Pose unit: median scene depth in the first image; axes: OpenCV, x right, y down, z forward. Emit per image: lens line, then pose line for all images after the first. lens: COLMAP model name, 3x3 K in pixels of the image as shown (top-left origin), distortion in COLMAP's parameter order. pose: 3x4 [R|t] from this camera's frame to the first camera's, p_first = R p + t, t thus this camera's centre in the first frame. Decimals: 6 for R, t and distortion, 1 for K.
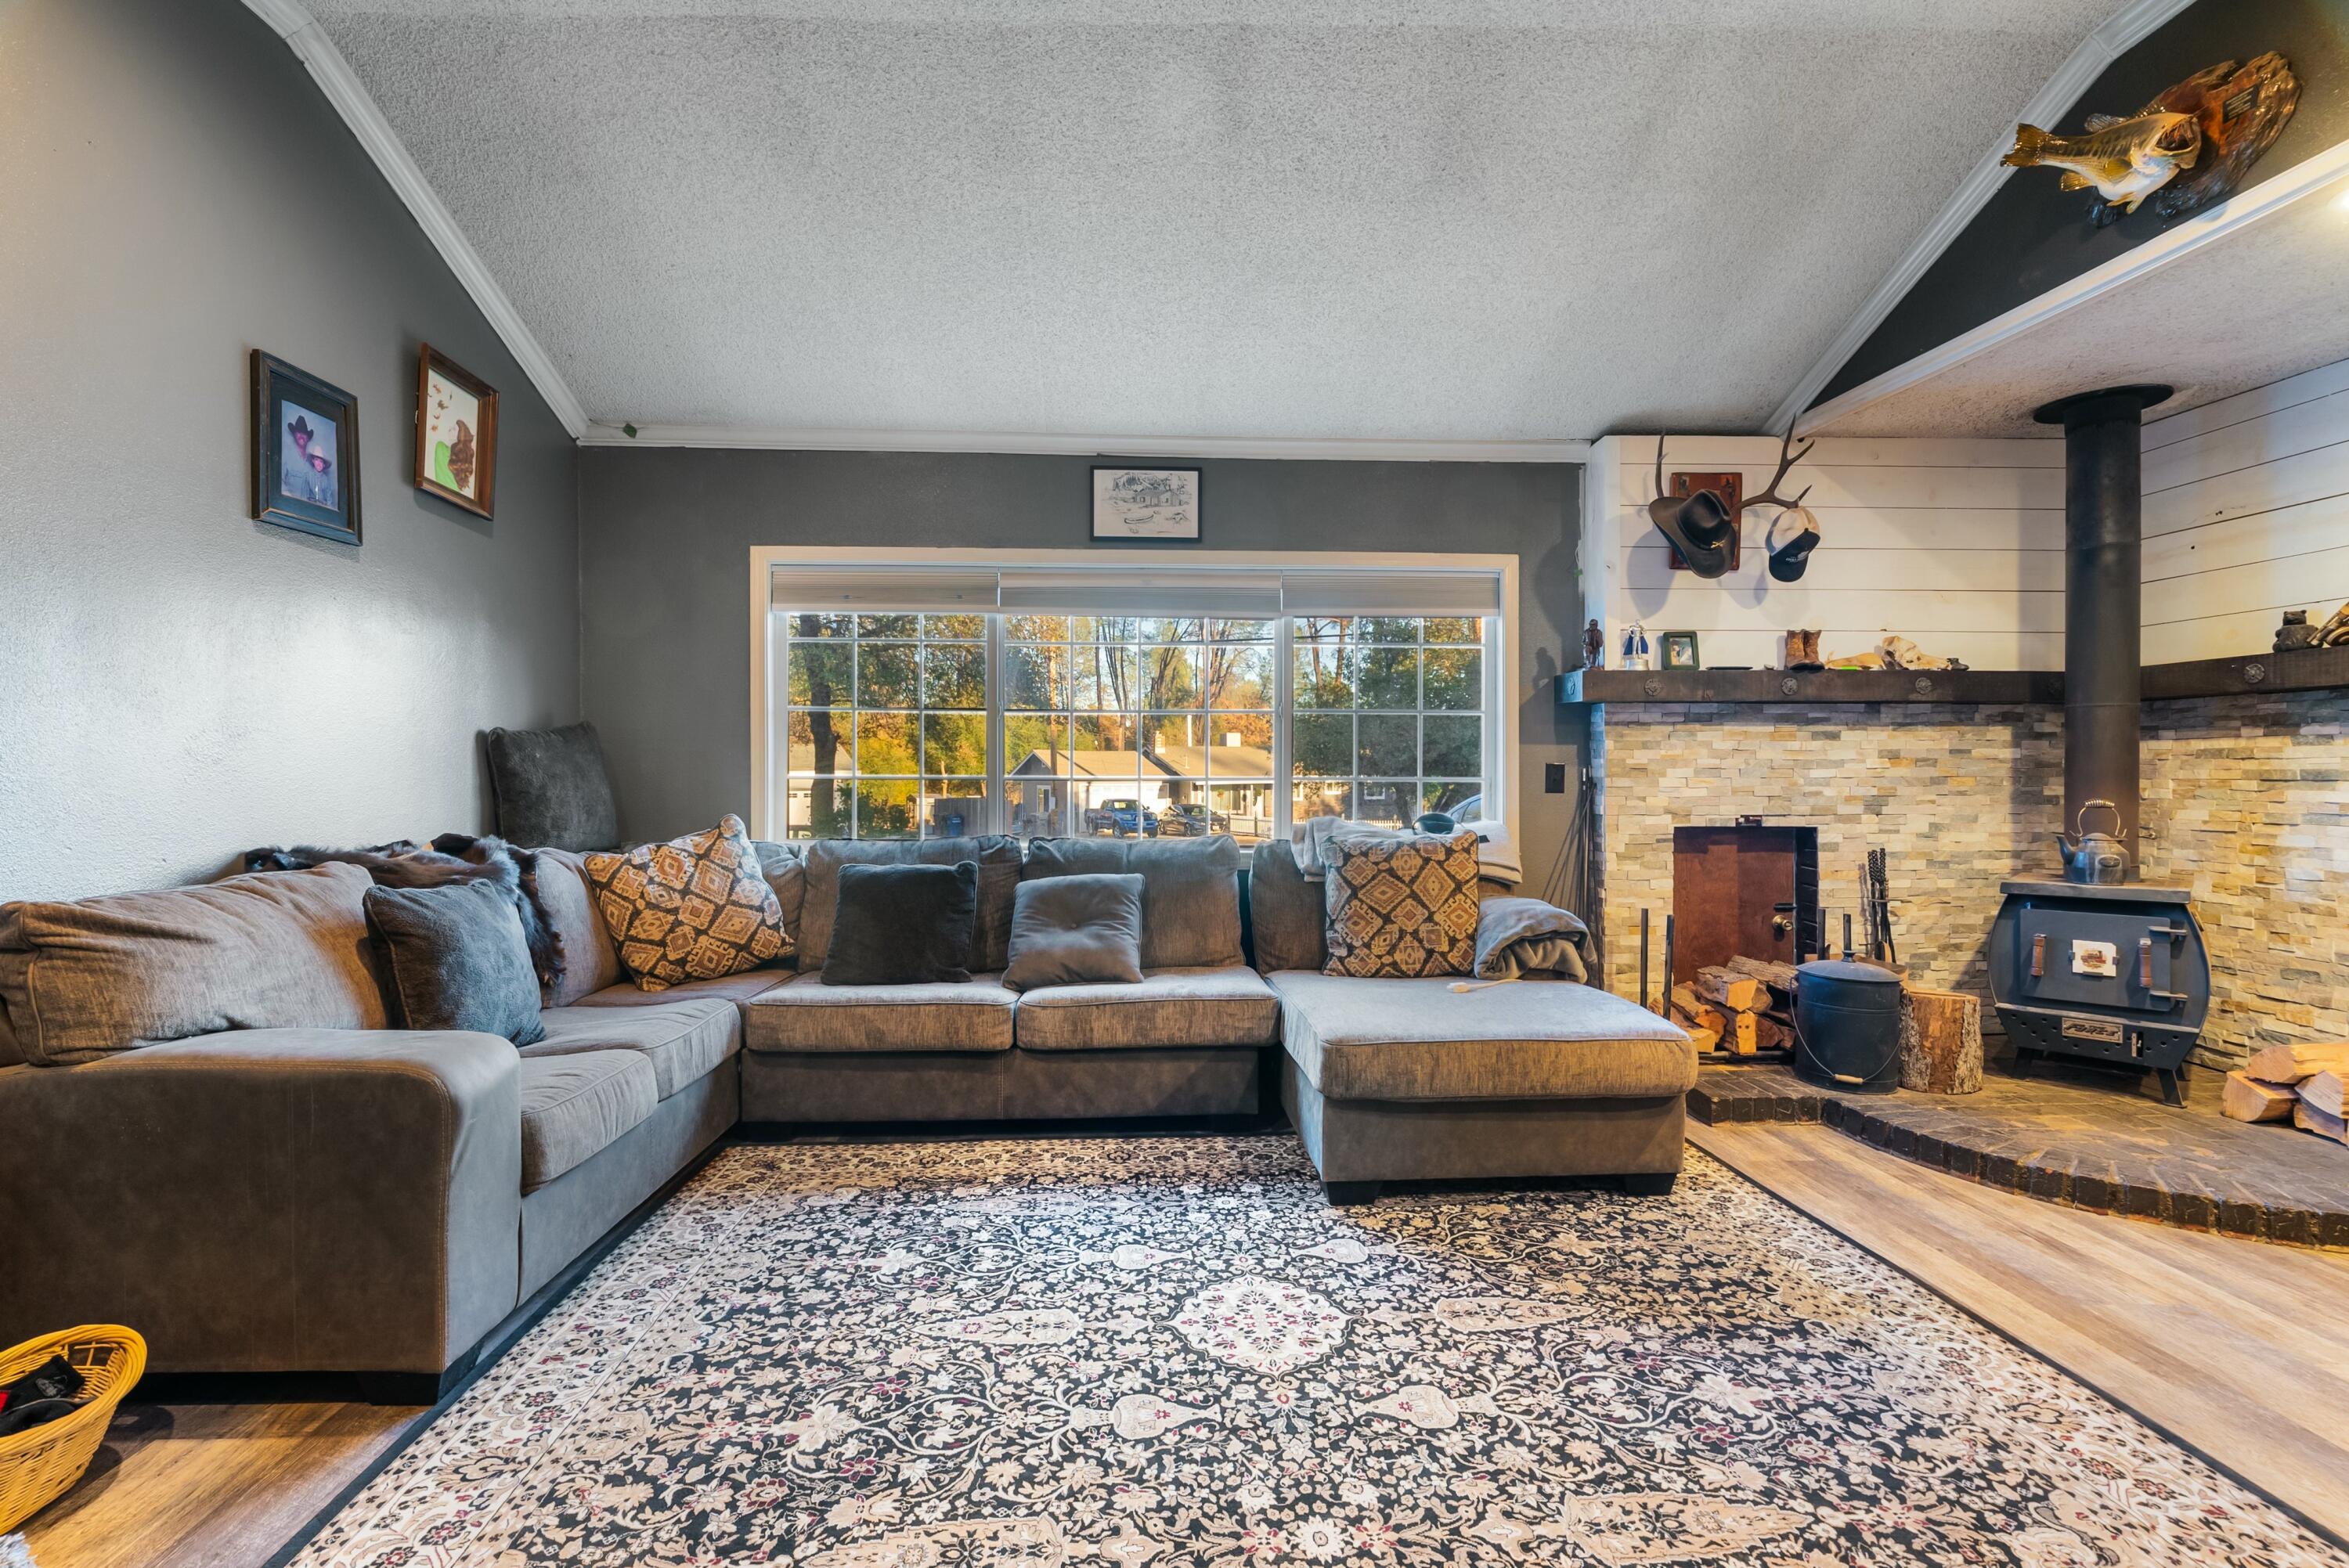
lens RADIAL K [[1055.0, 0, 1178.1], [0, 1055.0, 779.2], [0, 0, 1]] dist [-0.010039, 0.004380]
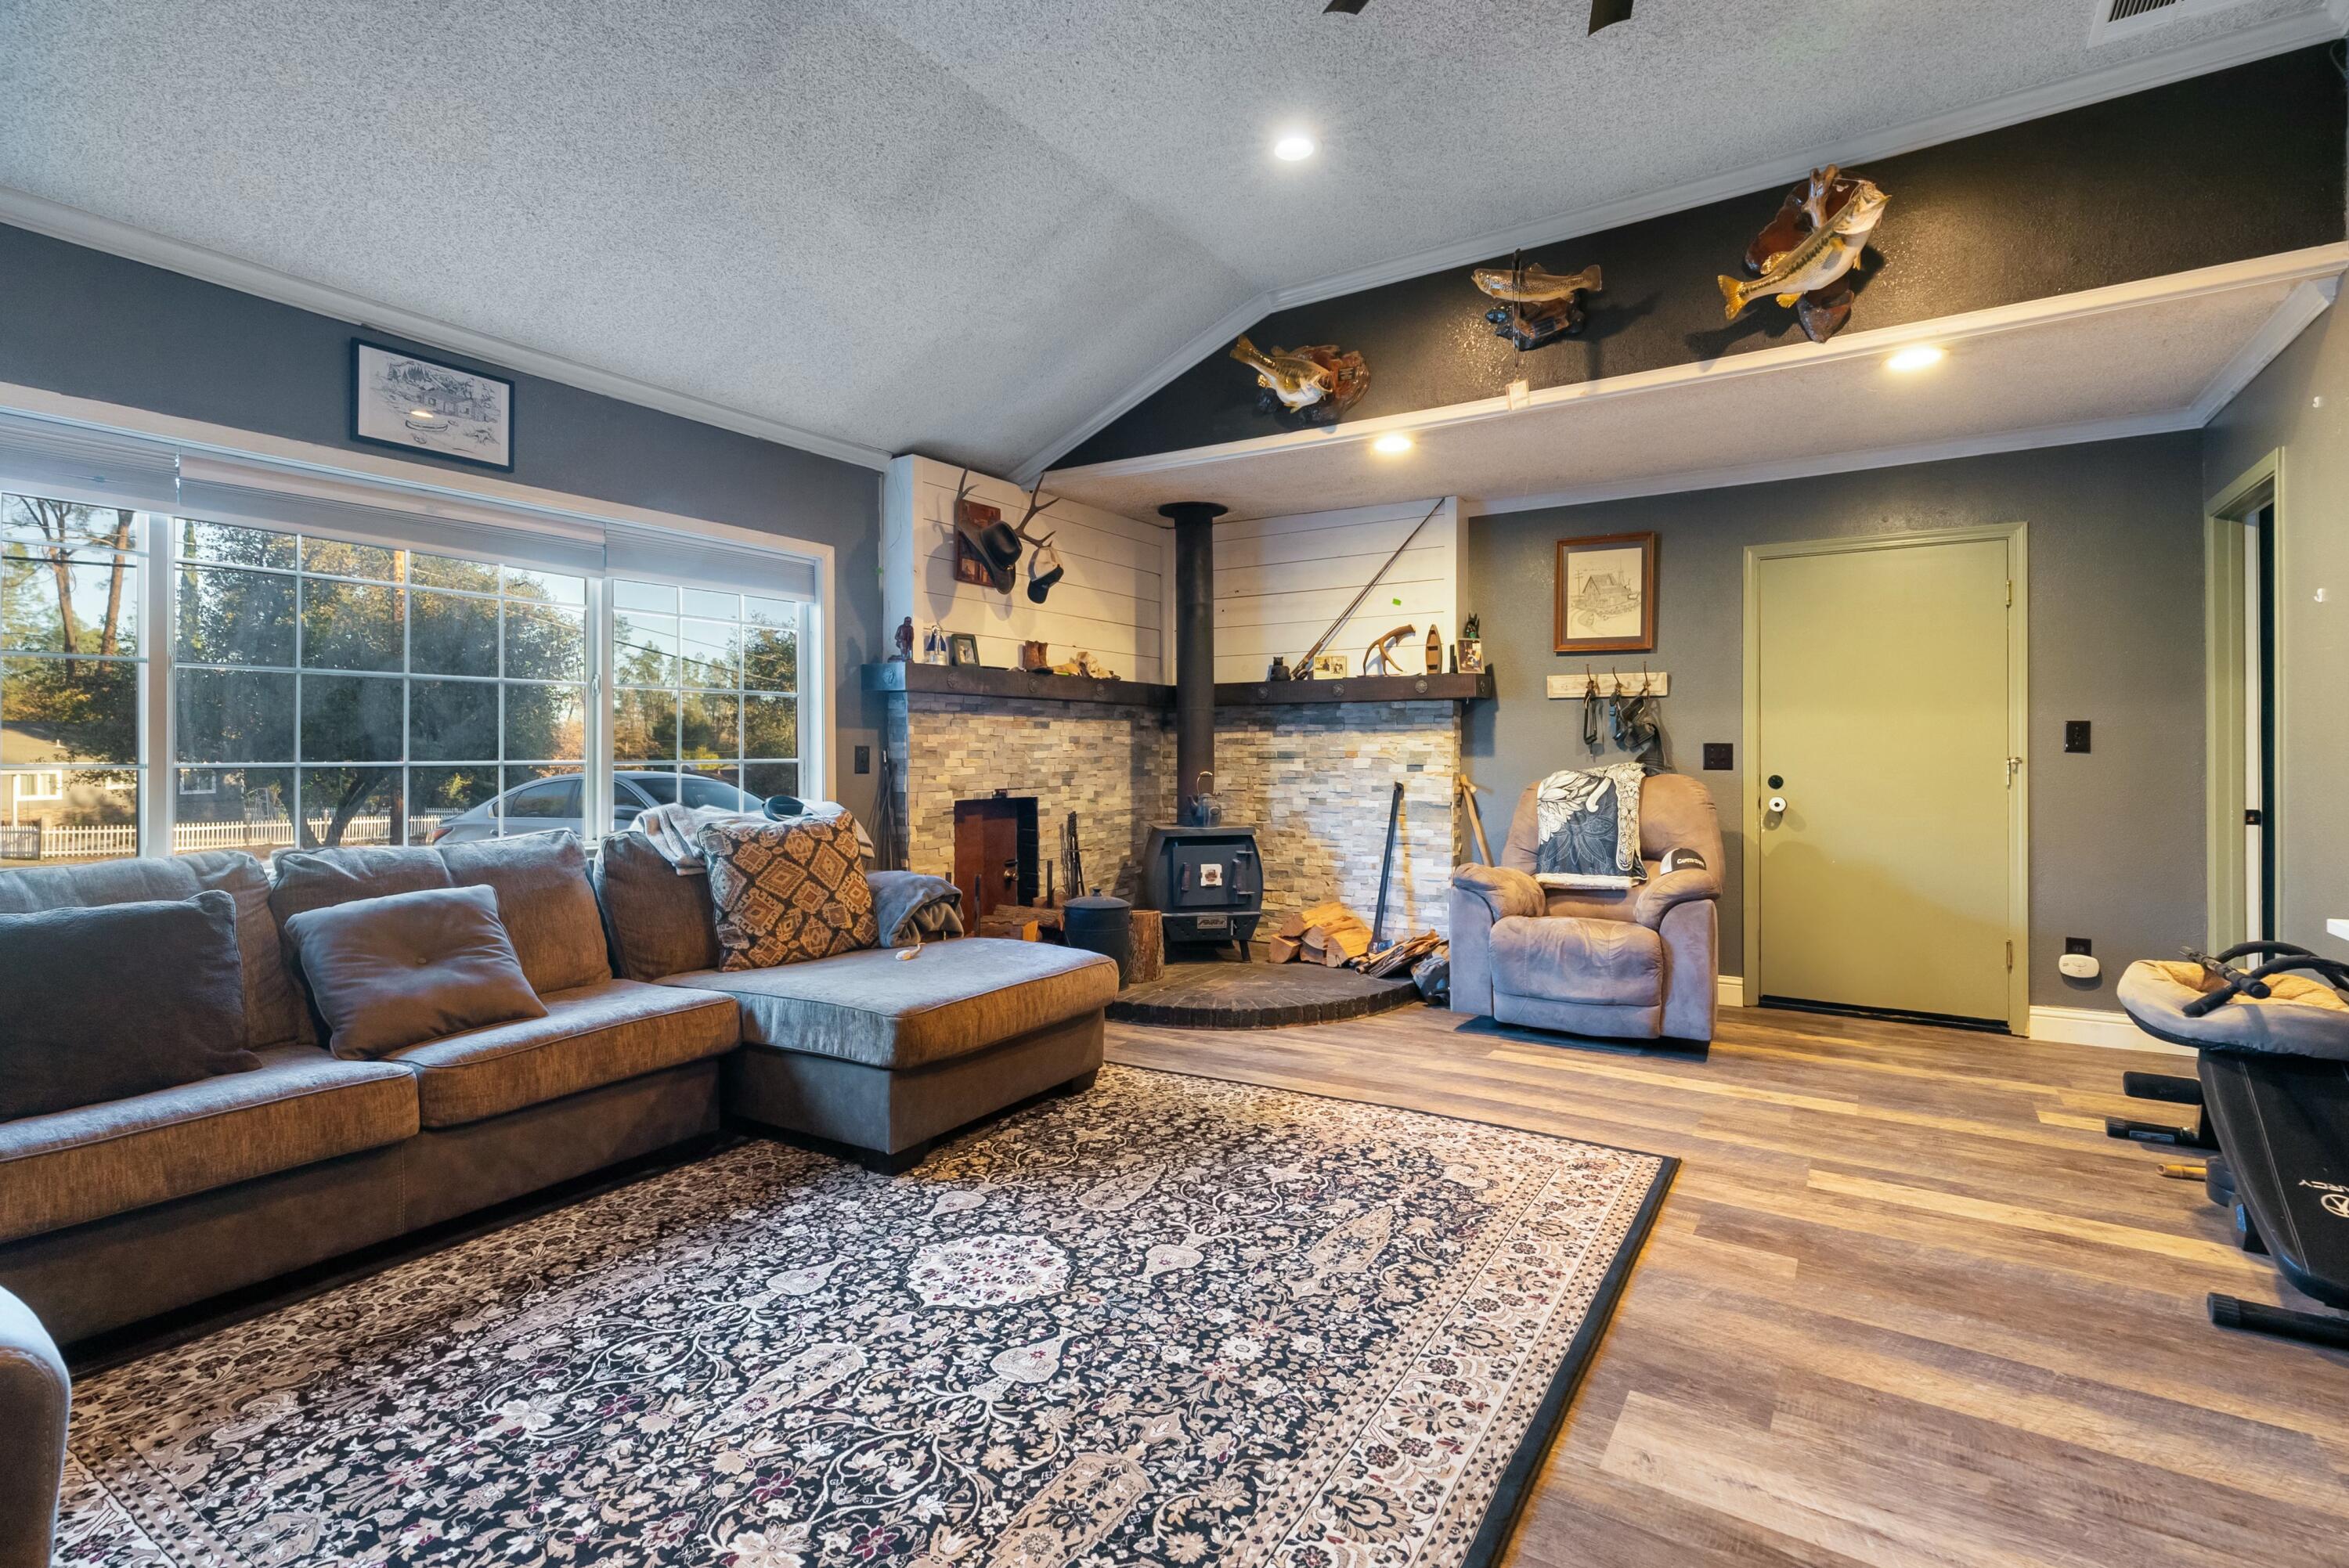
lens RADIAL K [[1075.5, 0, 1177.4], [0, 1075.5, 749.9], [0, 0, 1]] dist [-0.007515, 0.001254]
pose [[0.583444, 0.000769, 0.812153, -0.457649], [0.009144, 0.999930, -0.007516, -0.000030], [-0.812102, 0.011811, 0.583396, 0.135910]]
